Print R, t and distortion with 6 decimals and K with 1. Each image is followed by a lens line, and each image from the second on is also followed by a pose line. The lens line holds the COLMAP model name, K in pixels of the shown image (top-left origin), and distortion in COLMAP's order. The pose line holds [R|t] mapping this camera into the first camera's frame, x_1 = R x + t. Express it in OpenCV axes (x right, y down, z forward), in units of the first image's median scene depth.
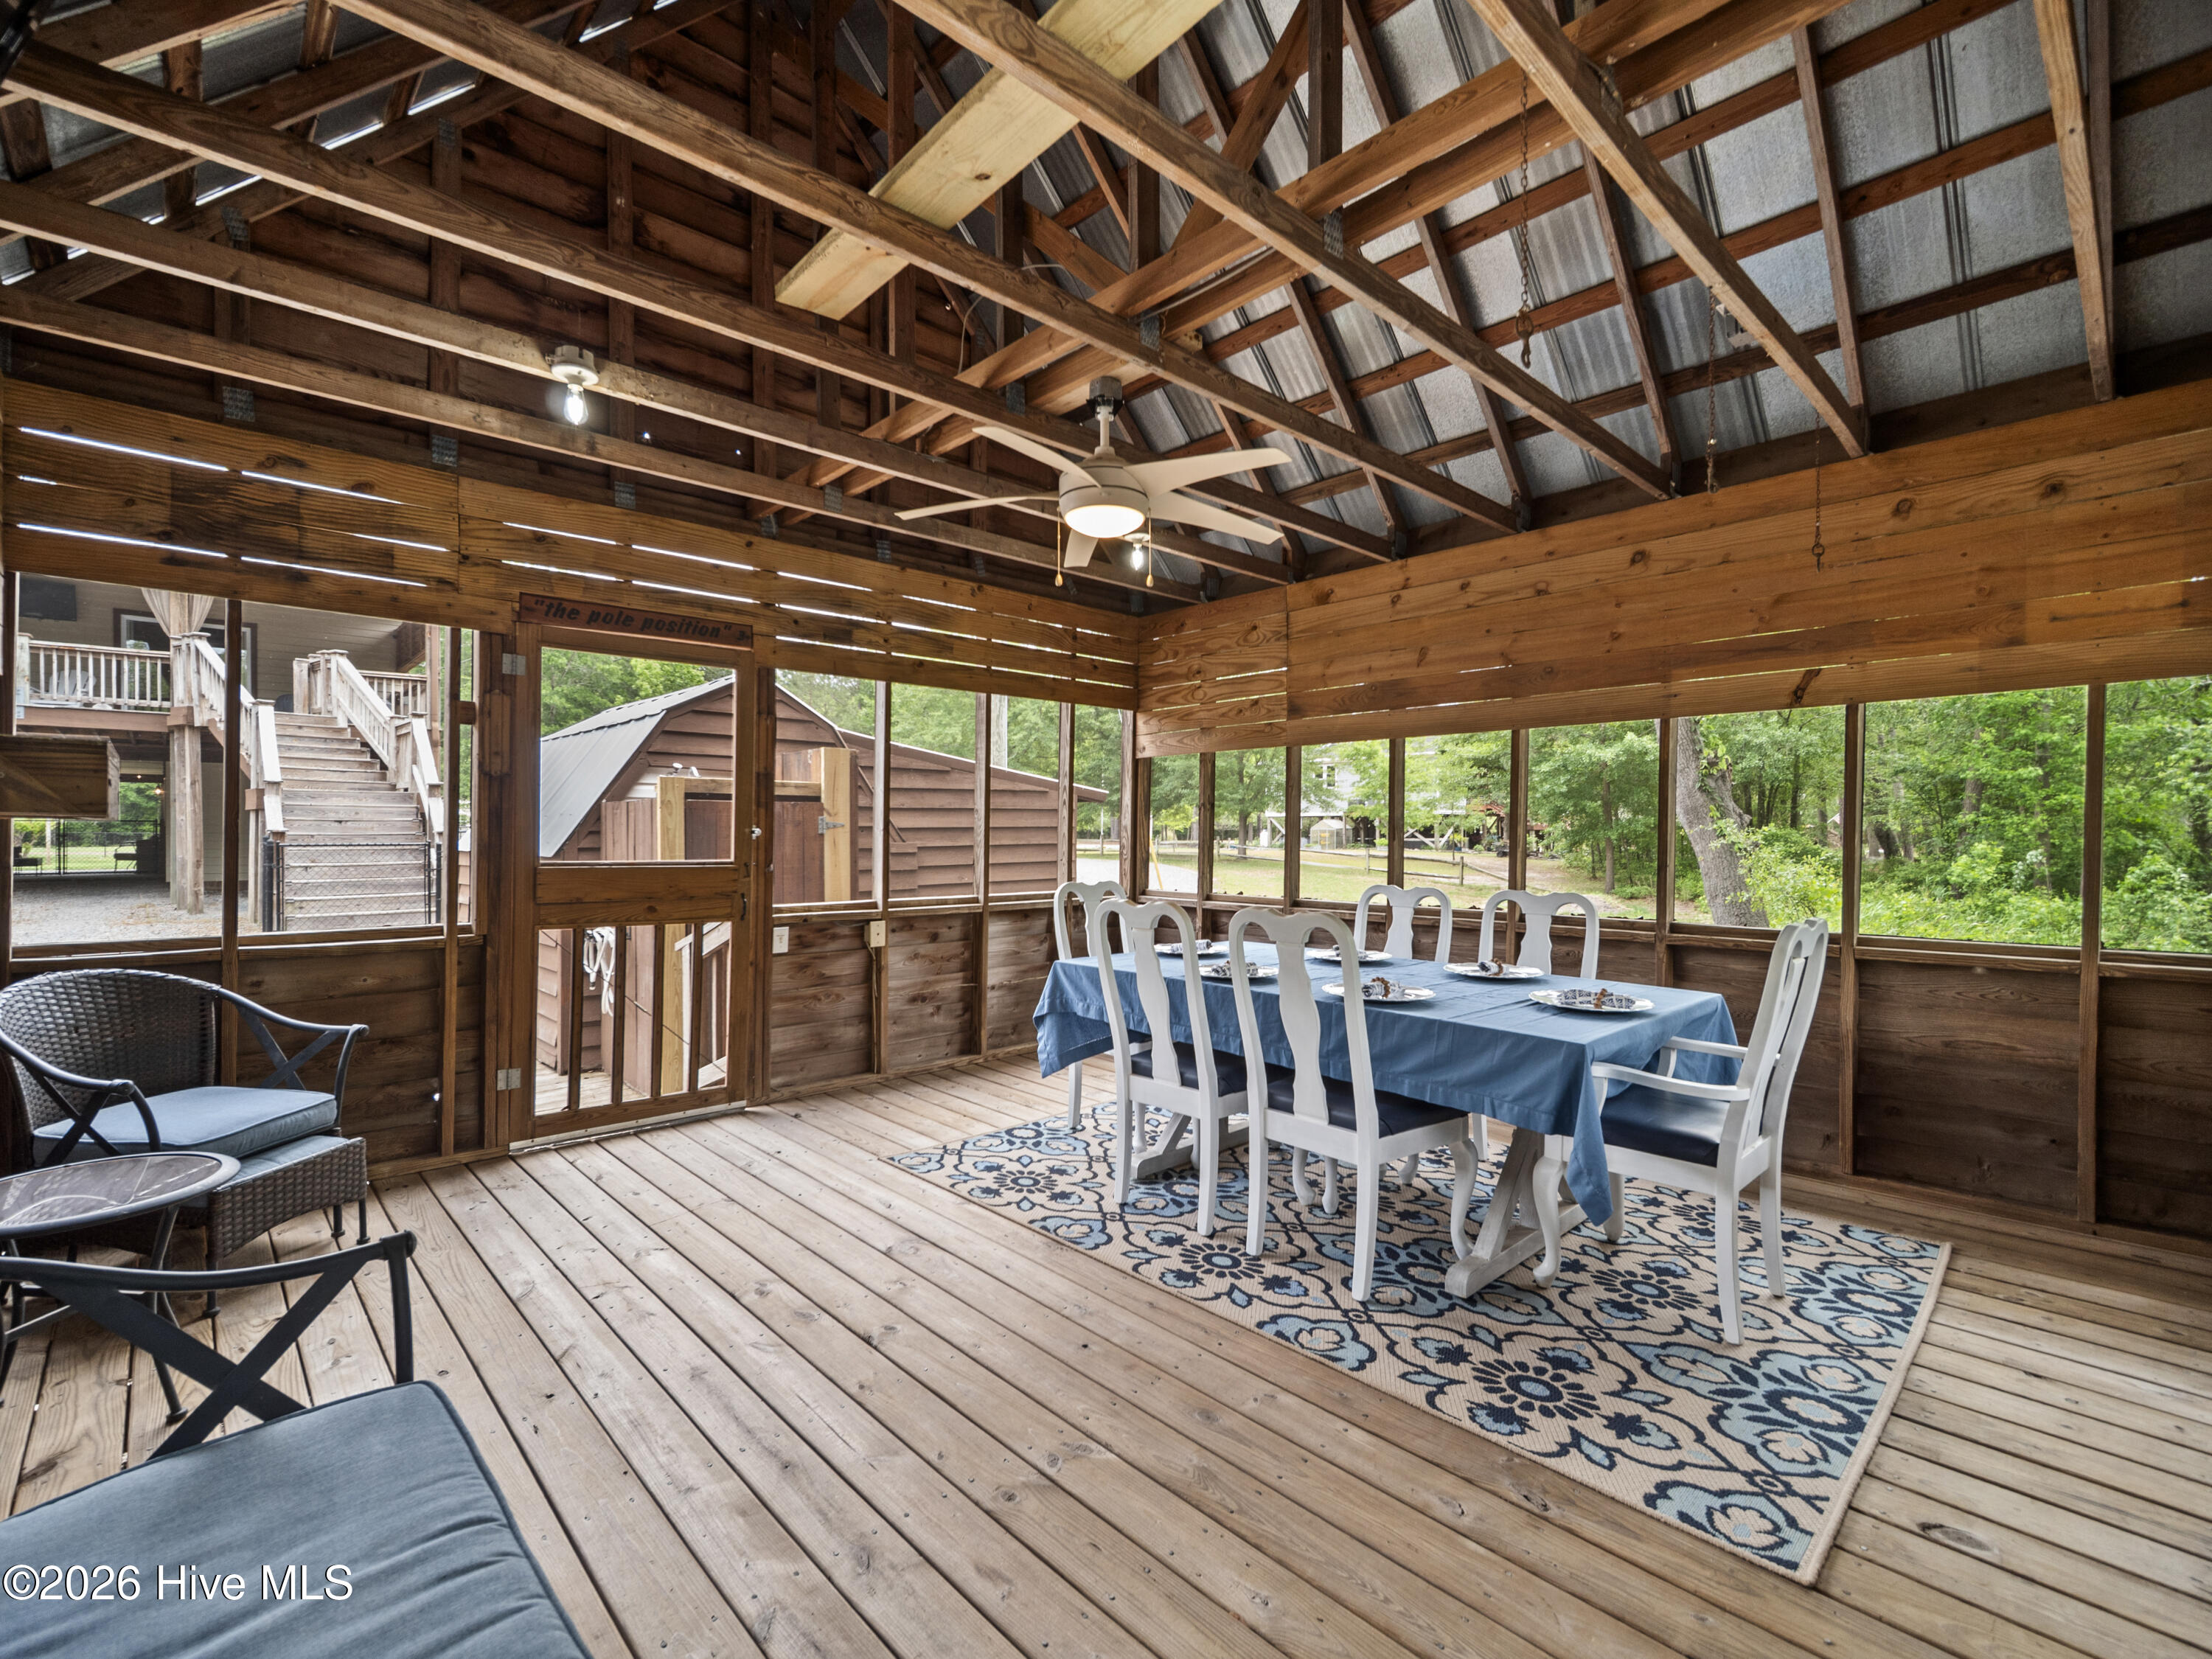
lens RADIAL K [[993.7, 0, 1102.8], [0, 993.7, 835.8], [0, 0, 1]] dist [0.000169, 0.000095]
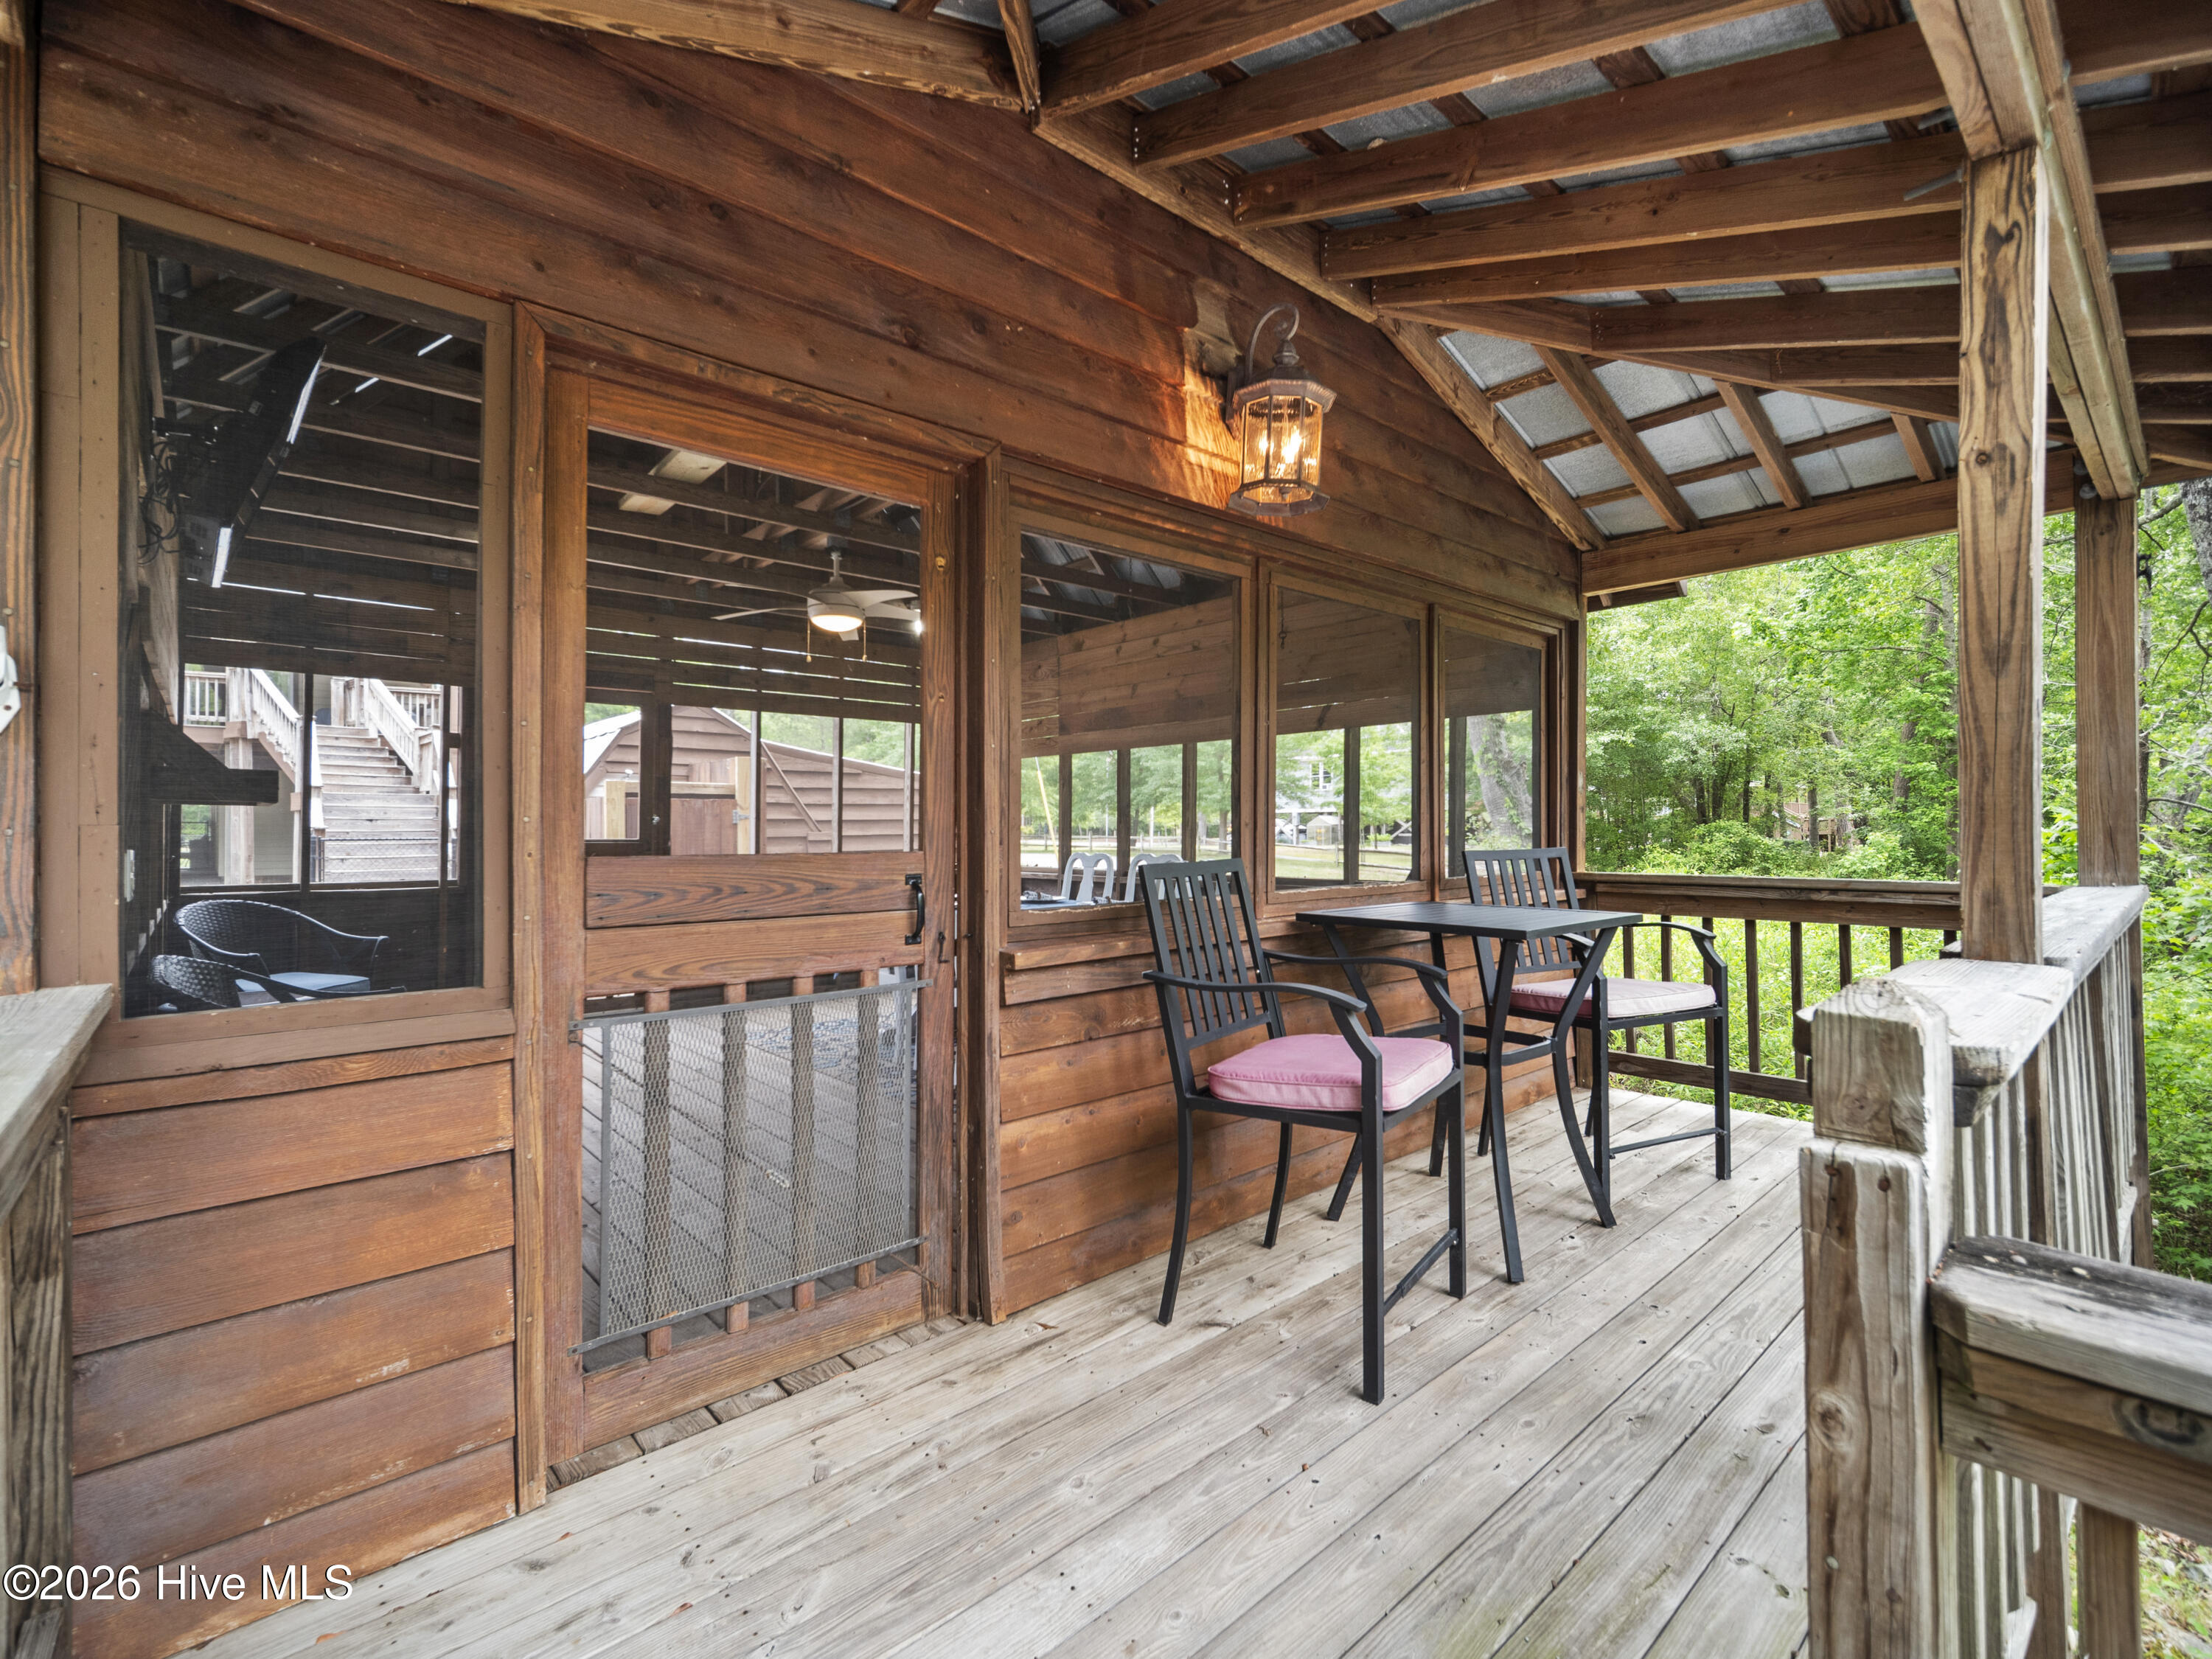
lens RADIAL K [[1000.5, 0, 1097.2], [0, 1000.5, 823.9], [0, 0, 1]] dist [-0.000556, -0.000034]
pose [[0.999638, -0.006010, -0.026210, 0.098902], [0.005732, 0.999927, -0.010672, 0.006618], [0.026273, 0.010518, 0.999599, -0.129870]]
